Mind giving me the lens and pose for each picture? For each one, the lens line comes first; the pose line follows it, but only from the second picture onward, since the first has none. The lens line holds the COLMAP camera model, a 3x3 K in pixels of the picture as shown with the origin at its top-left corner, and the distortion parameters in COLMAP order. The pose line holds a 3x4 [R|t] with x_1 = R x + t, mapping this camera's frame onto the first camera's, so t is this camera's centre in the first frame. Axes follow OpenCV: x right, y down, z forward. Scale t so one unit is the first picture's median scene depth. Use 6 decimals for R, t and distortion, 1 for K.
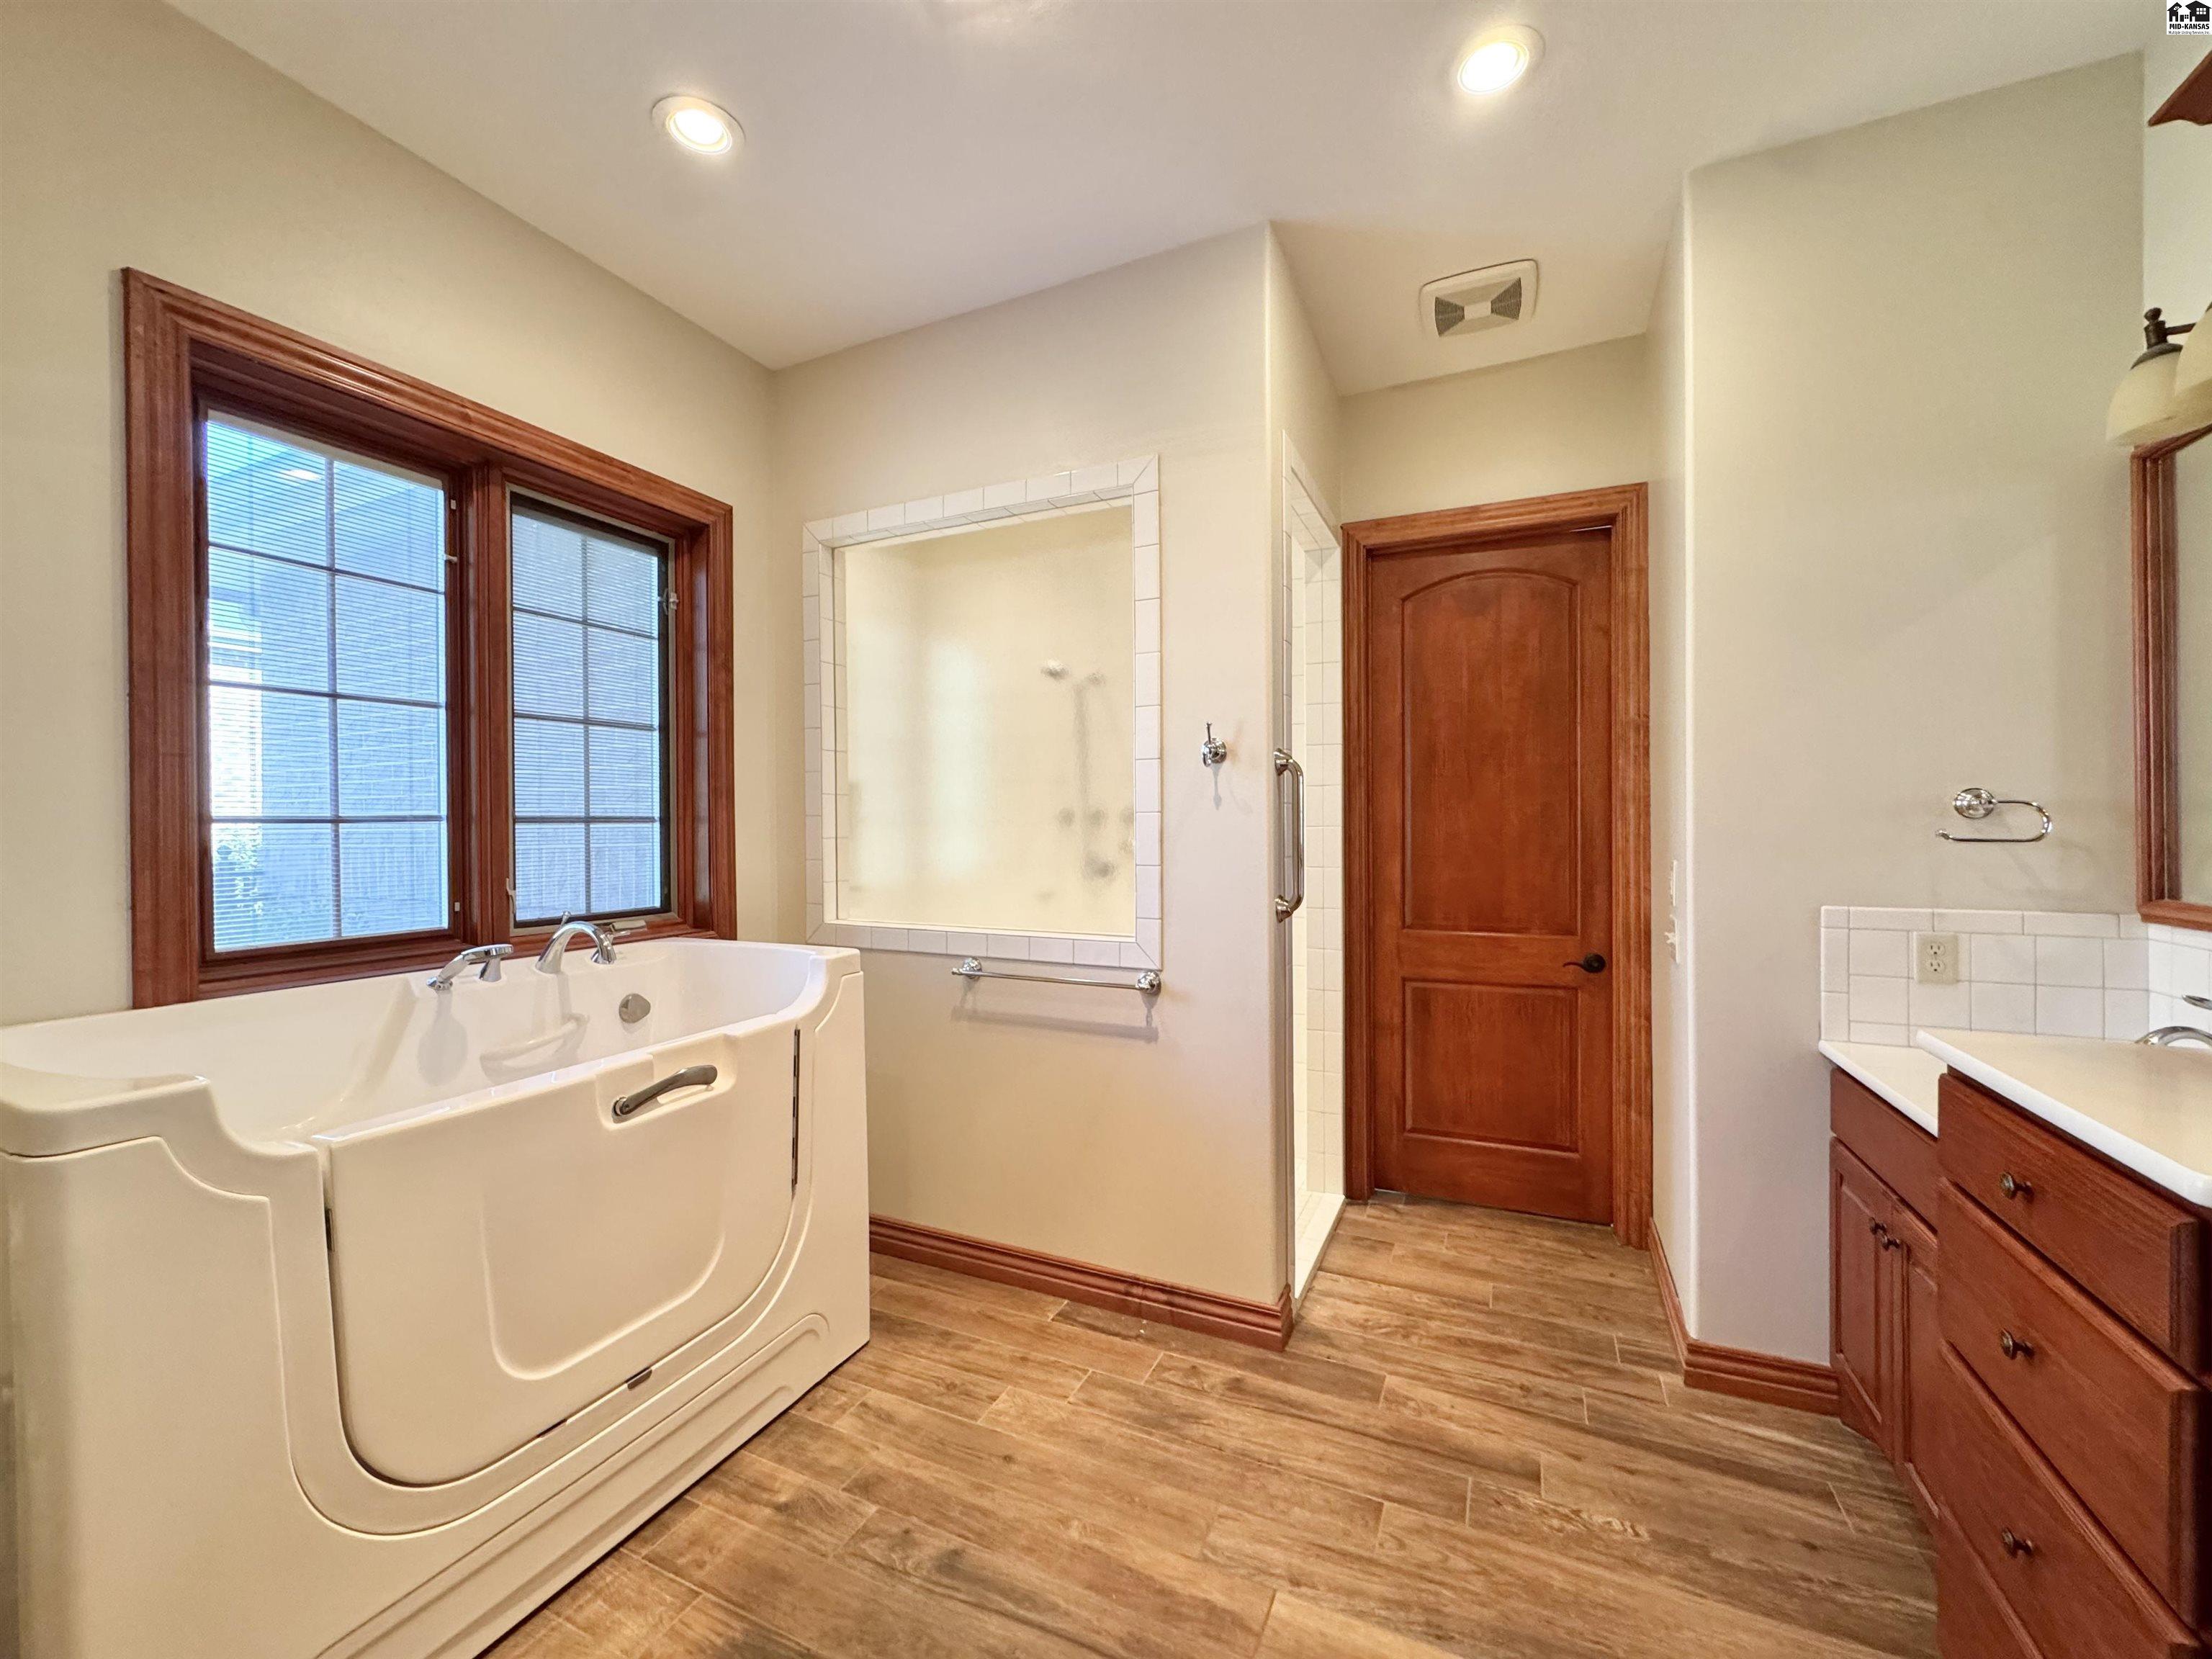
lens RADIAL K [[883.2, 0, 1101.8], [0, 883.2, 825.6], [0, 0, 1]] dist [-0.002475, 0.000089]
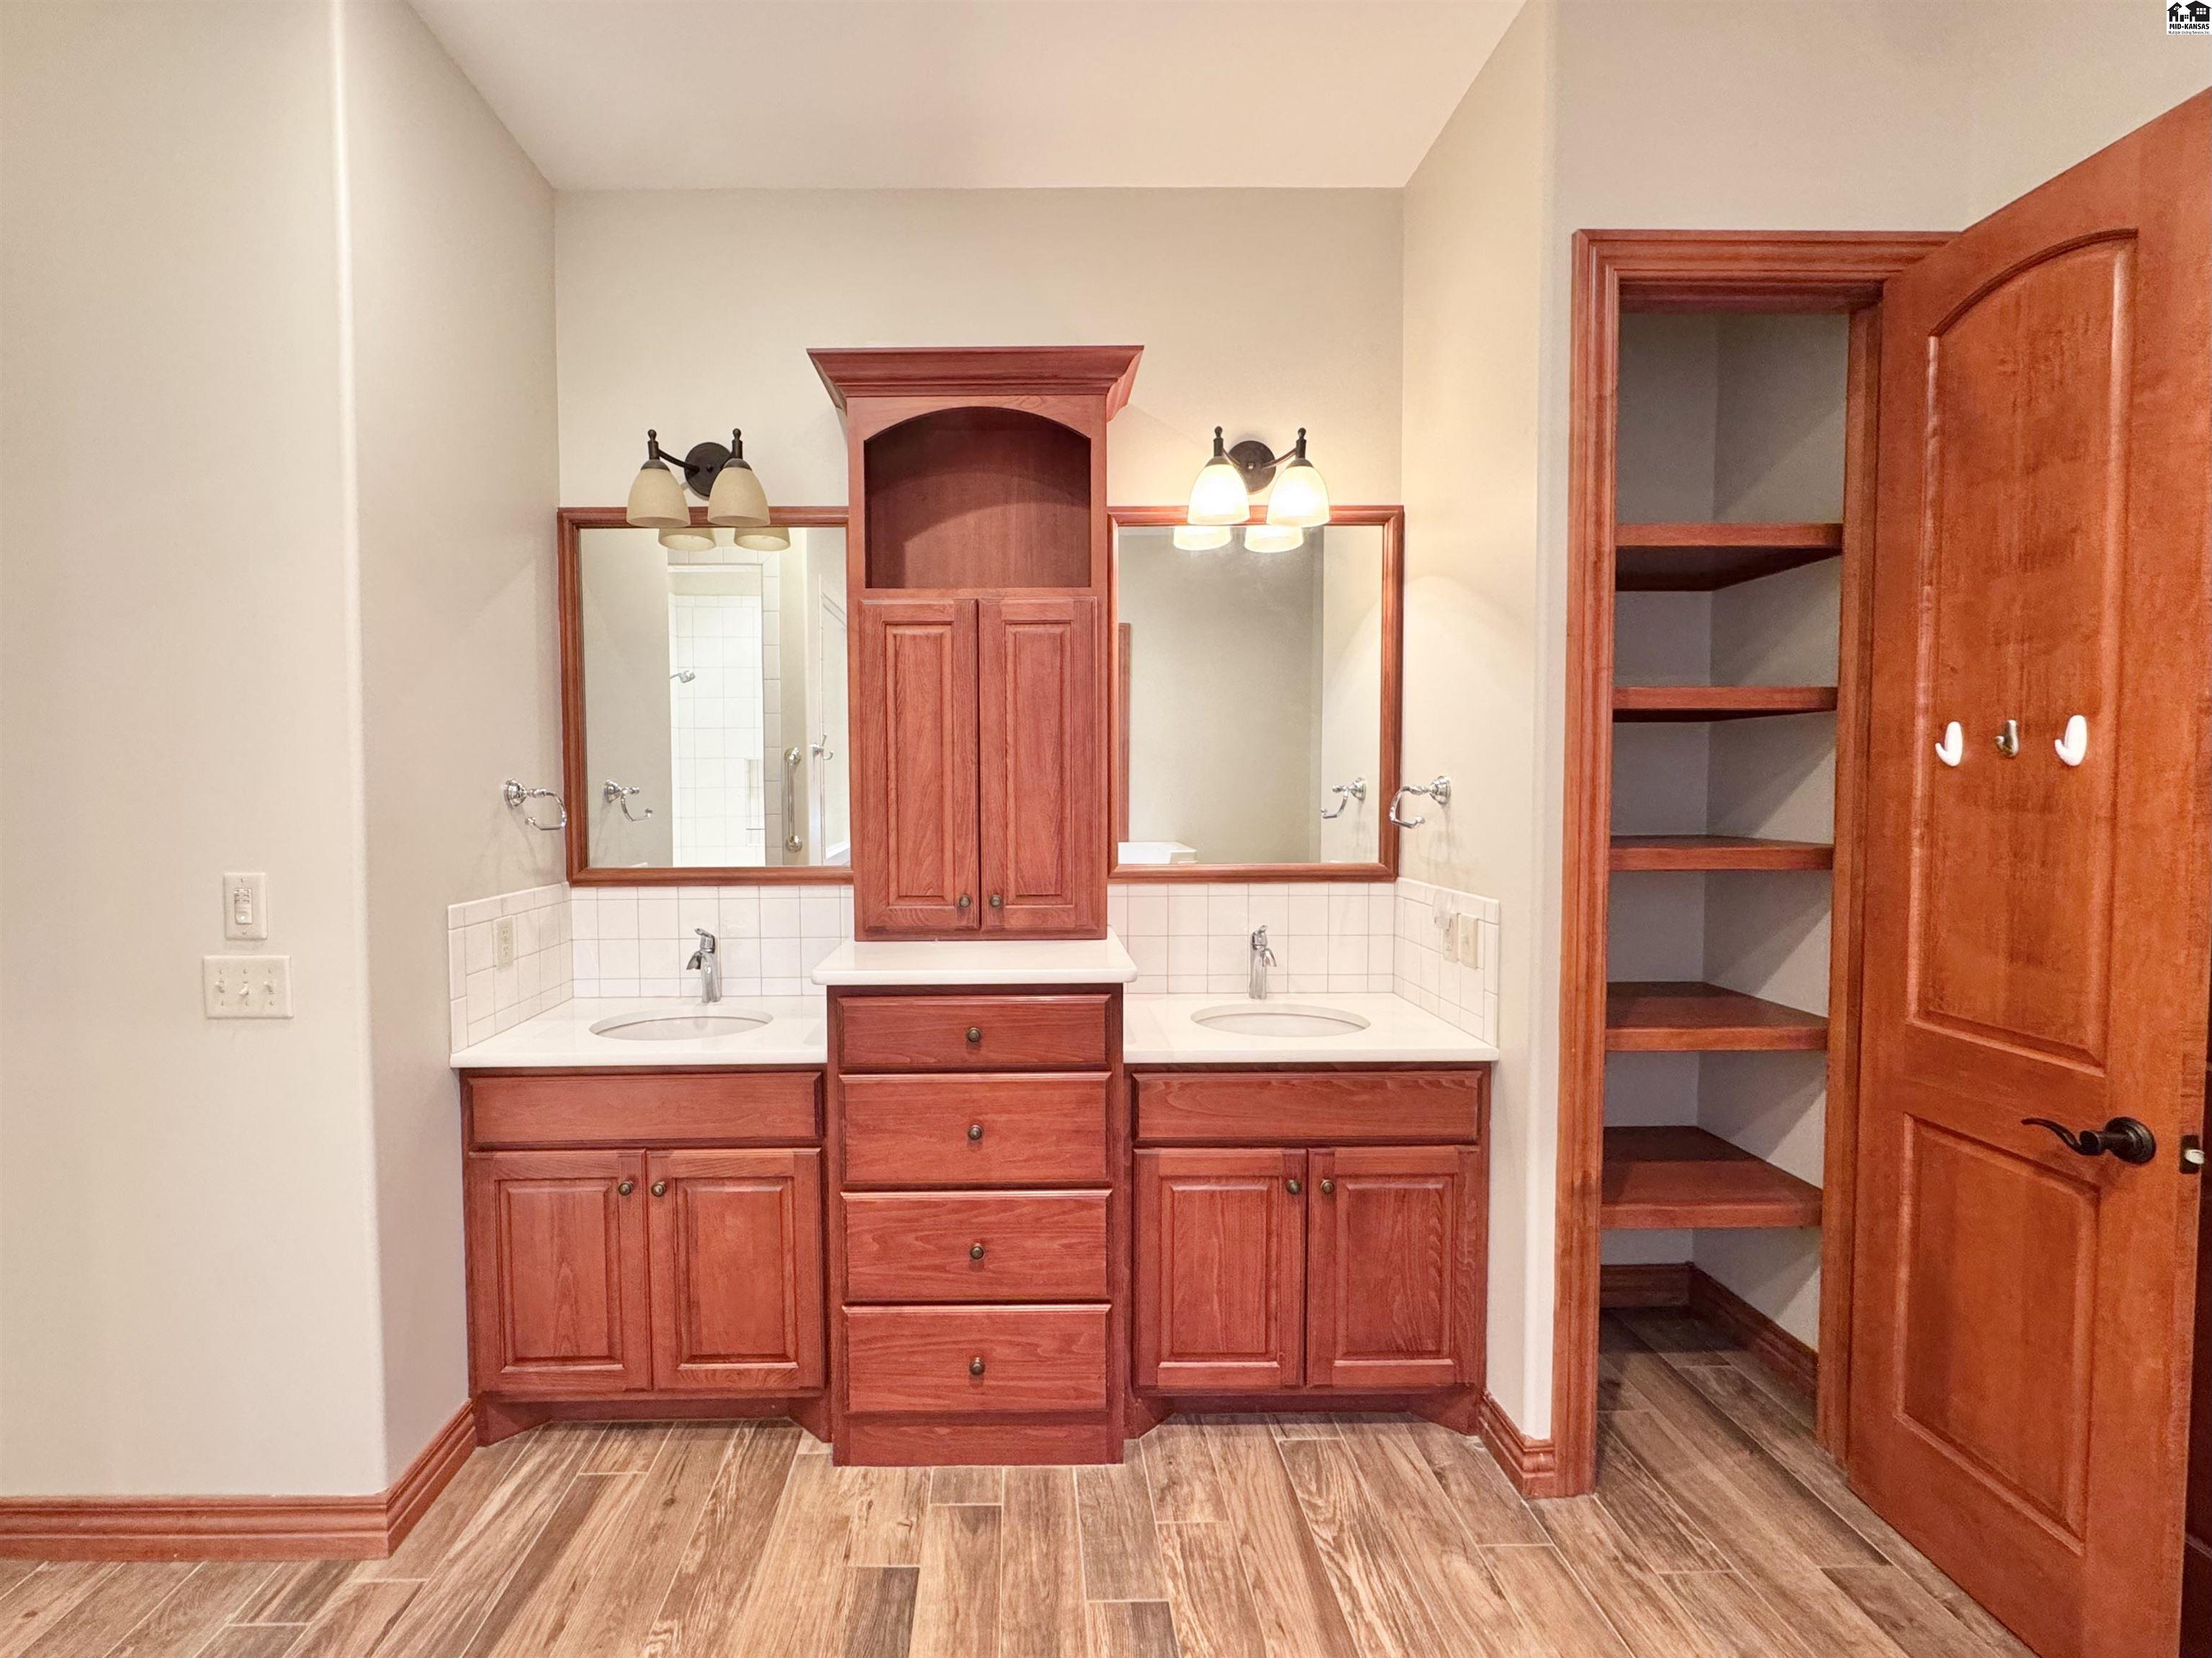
lens RADIAL K [[883.1, 0, 1105.5], [0, 883.1, 822.0], [0, 0, 1]] dist [-0.002475, 0.000089]
pose [[-0.417341, -0.028487, 0.908303, -0.305398], [0.010766, 0.999283, 0.036286, -0.021794], [-0.908686, 0.024922, -0.416736, 0.843187]]
